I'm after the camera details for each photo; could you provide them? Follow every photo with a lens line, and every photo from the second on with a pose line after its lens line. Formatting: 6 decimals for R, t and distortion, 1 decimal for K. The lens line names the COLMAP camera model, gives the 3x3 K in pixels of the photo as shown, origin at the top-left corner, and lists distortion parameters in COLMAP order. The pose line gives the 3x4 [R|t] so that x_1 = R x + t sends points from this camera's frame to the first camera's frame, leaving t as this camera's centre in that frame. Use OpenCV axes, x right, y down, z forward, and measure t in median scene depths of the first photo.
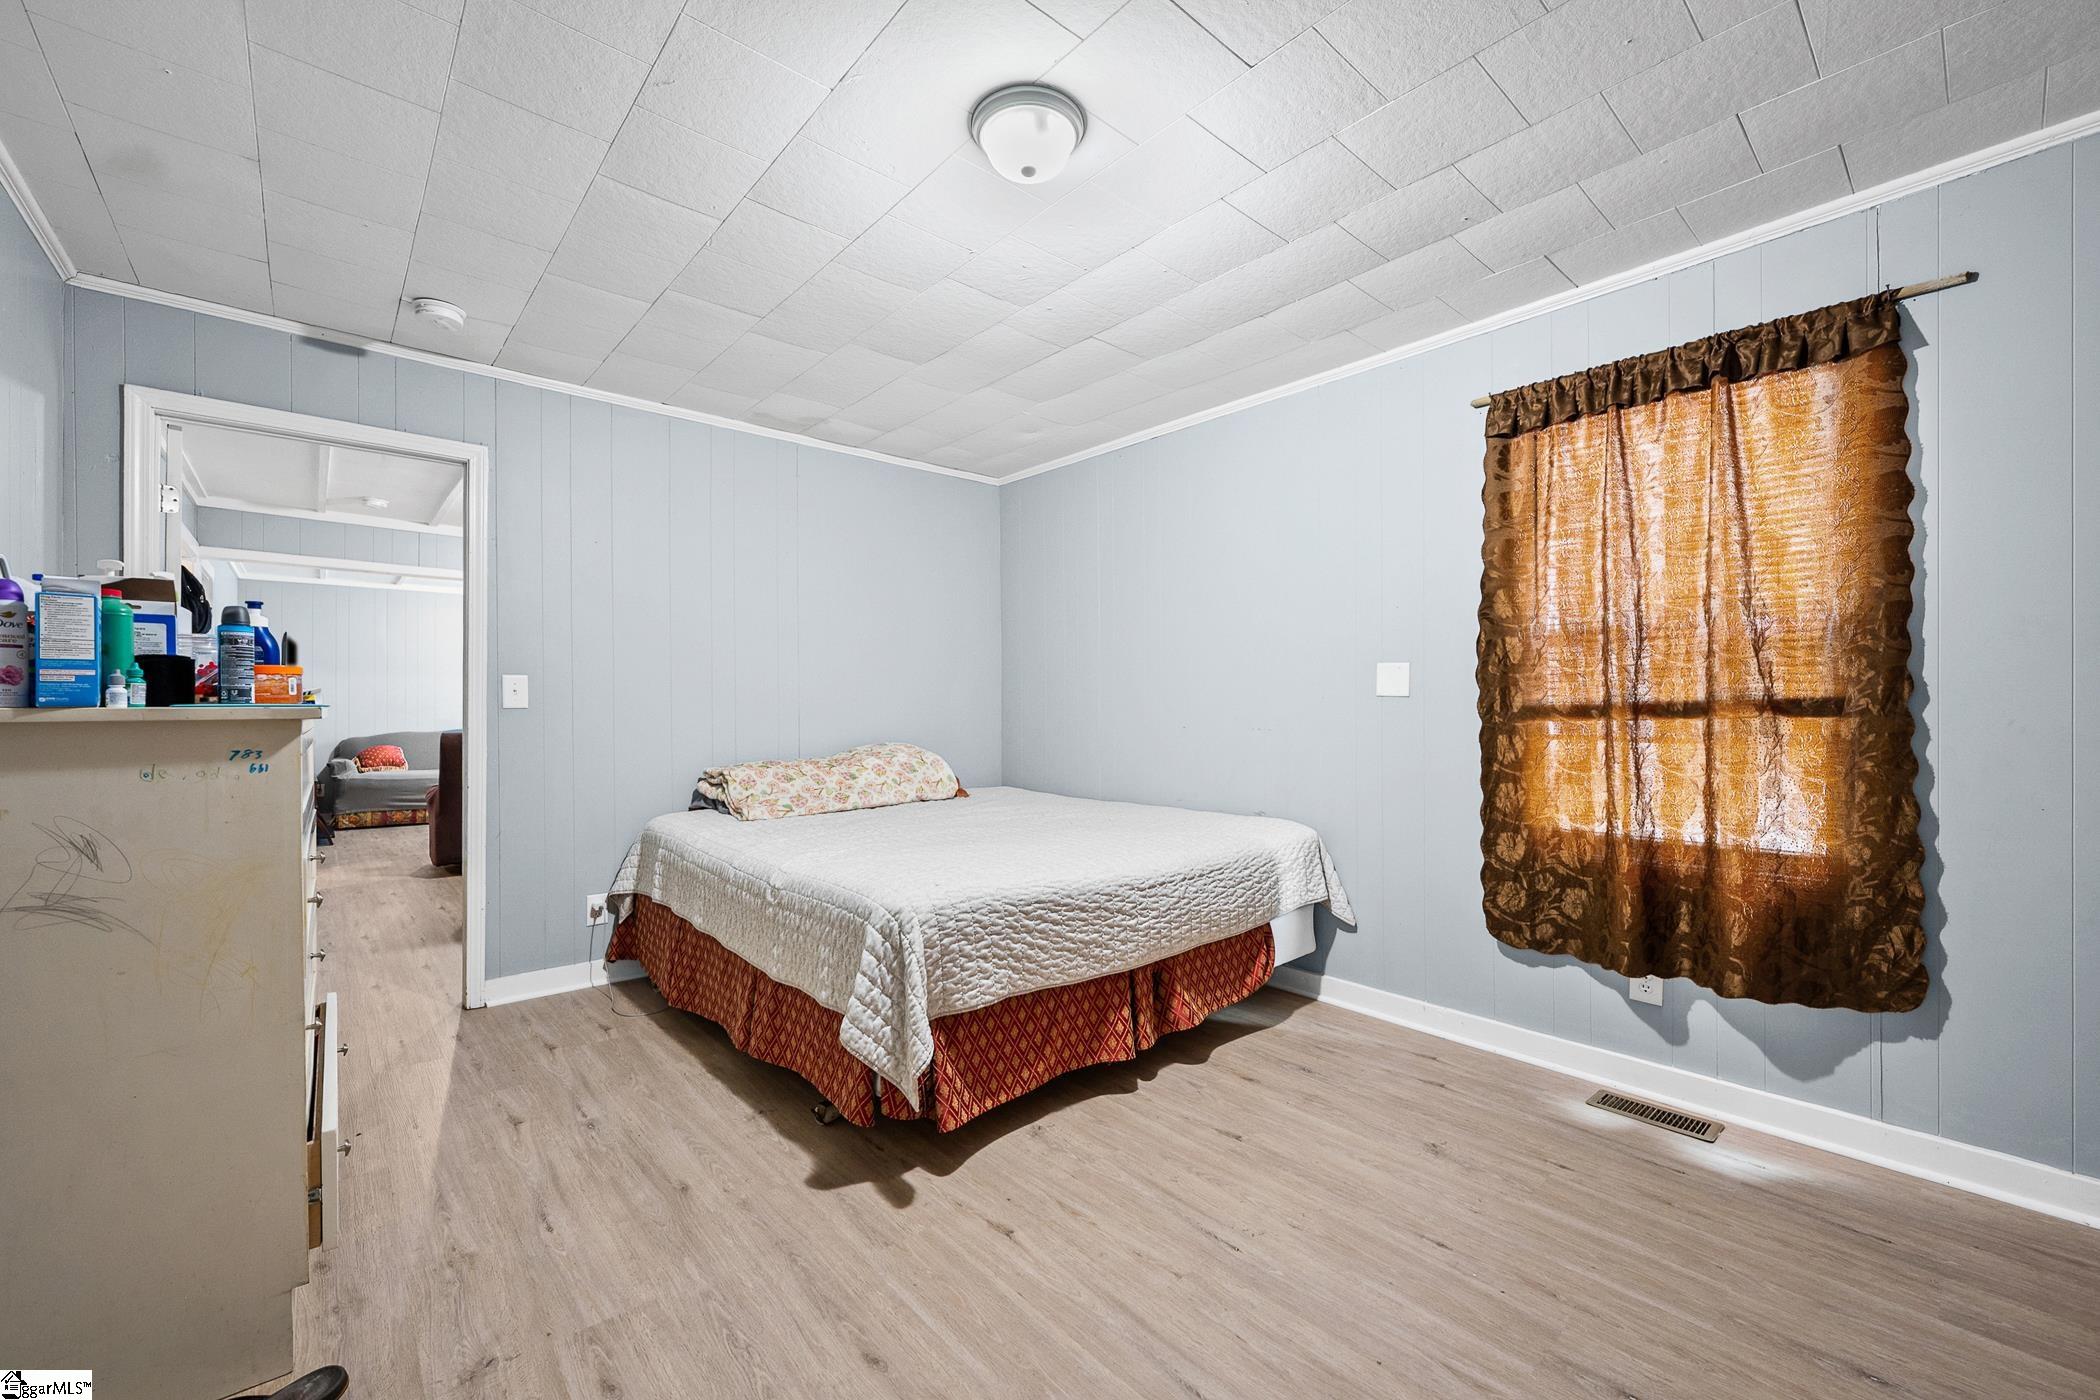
lens RADIAL K [[842.0, 0, 1057.8], [0, 842.0, 699.4], [0, 0, 1]] dist [-0.001355, -0.000040]
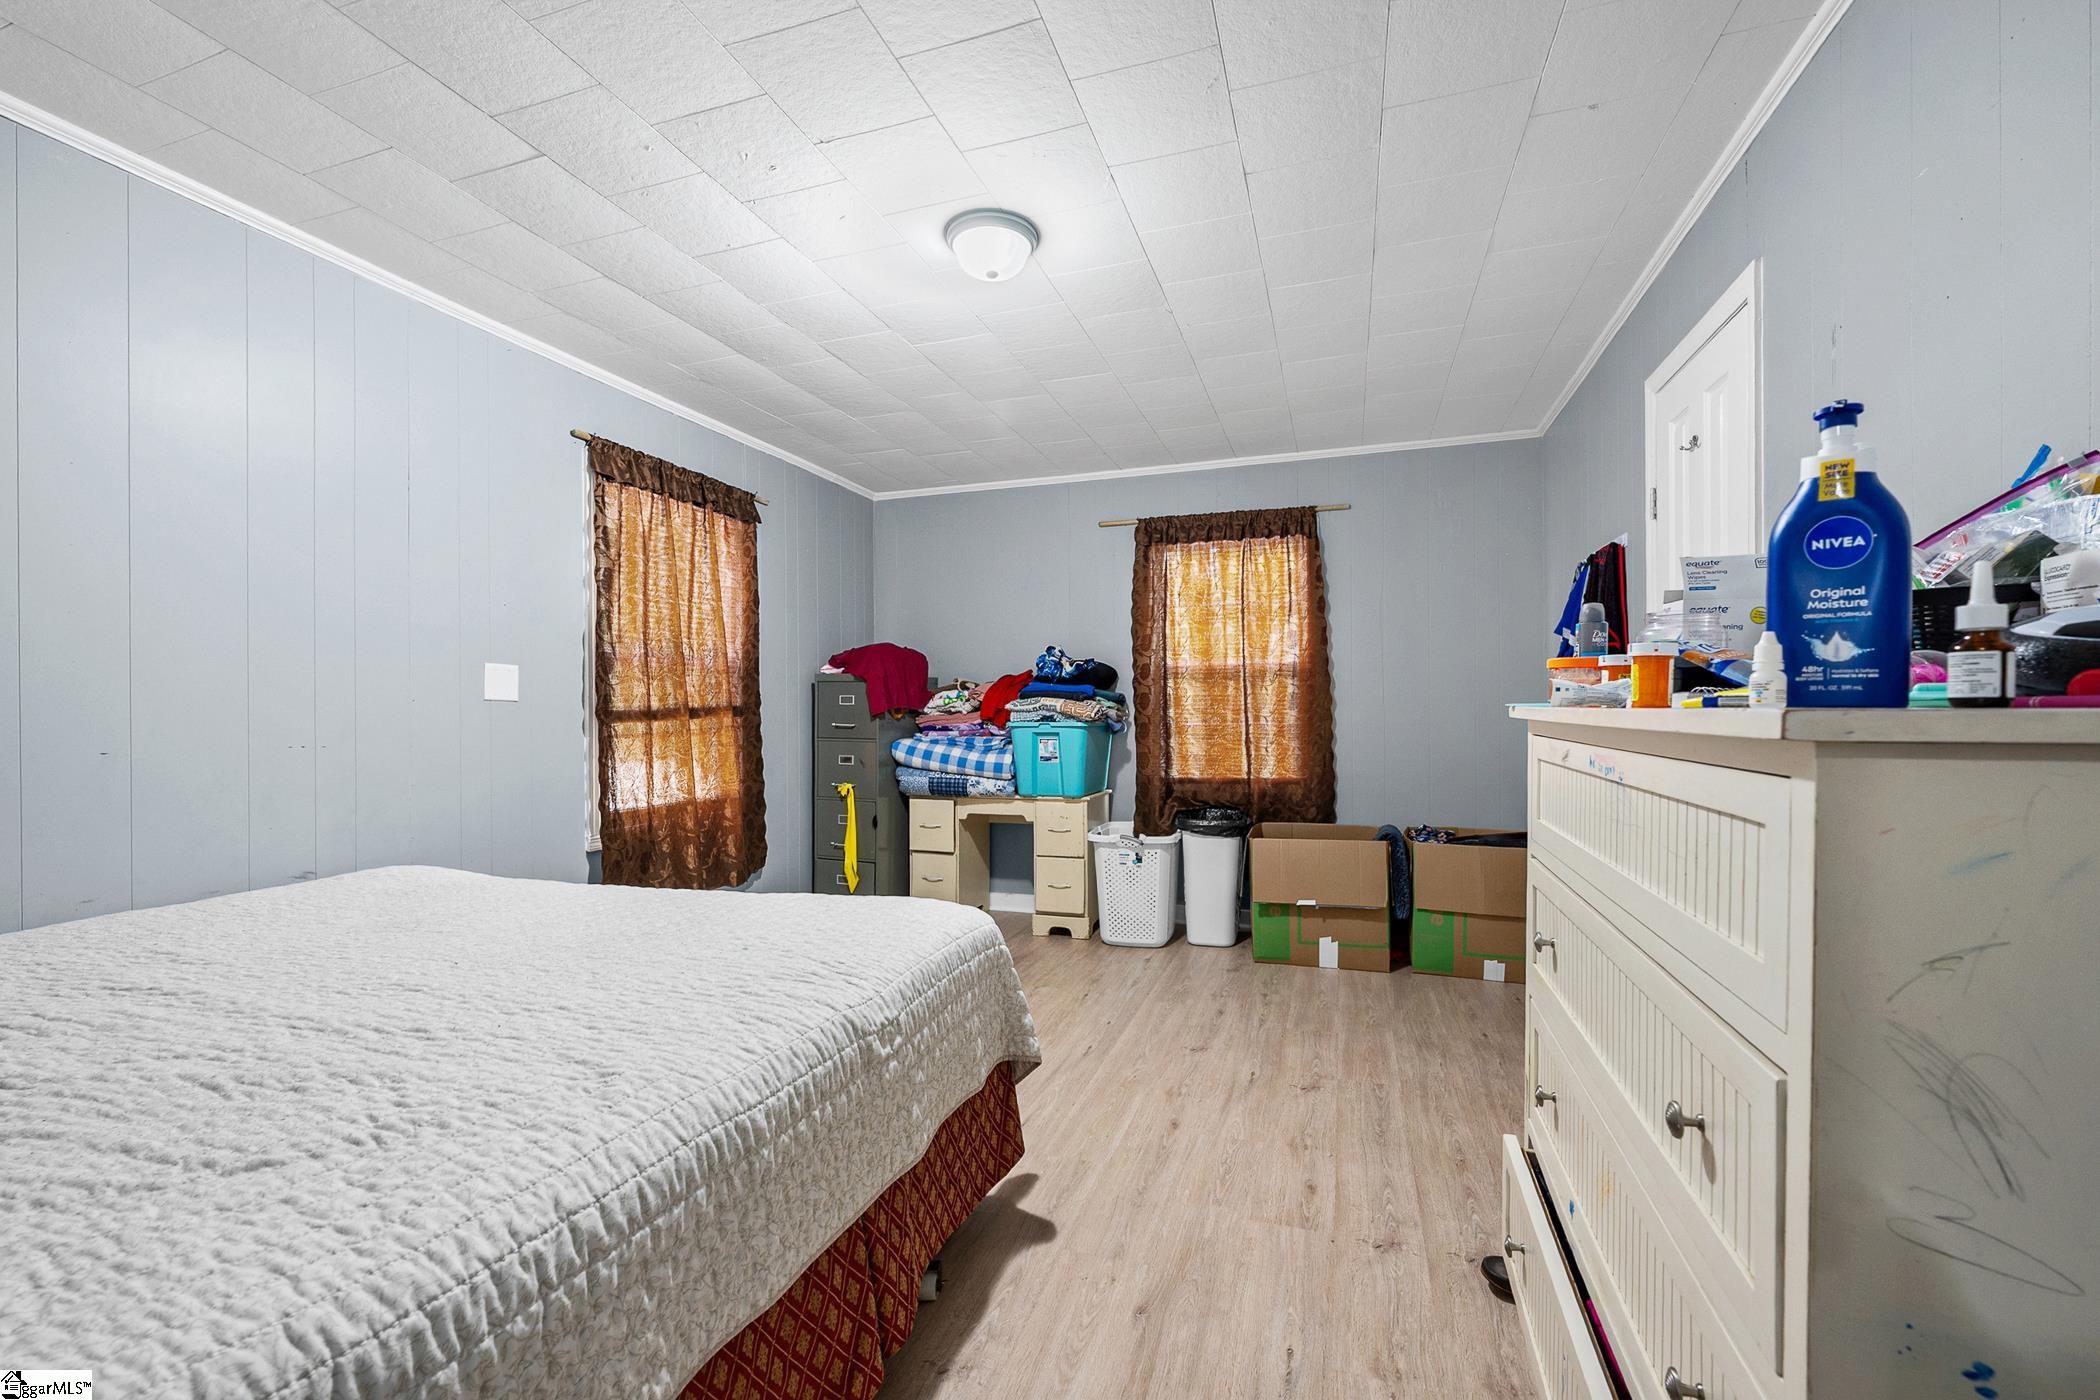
lens RADIAL K [[842.0, 0, 1057.8], [0, 842.0, 699.4], [0, 0, 1]] dist [-0.001355, -0.000040]
pose [[-0.492891, 0.016545, 0.869934, -0.918809], [-0.000675, 0.999812, -0.019398, 0.016212], [-0.870091, -0.010148, -0.492787, 1.217250]]
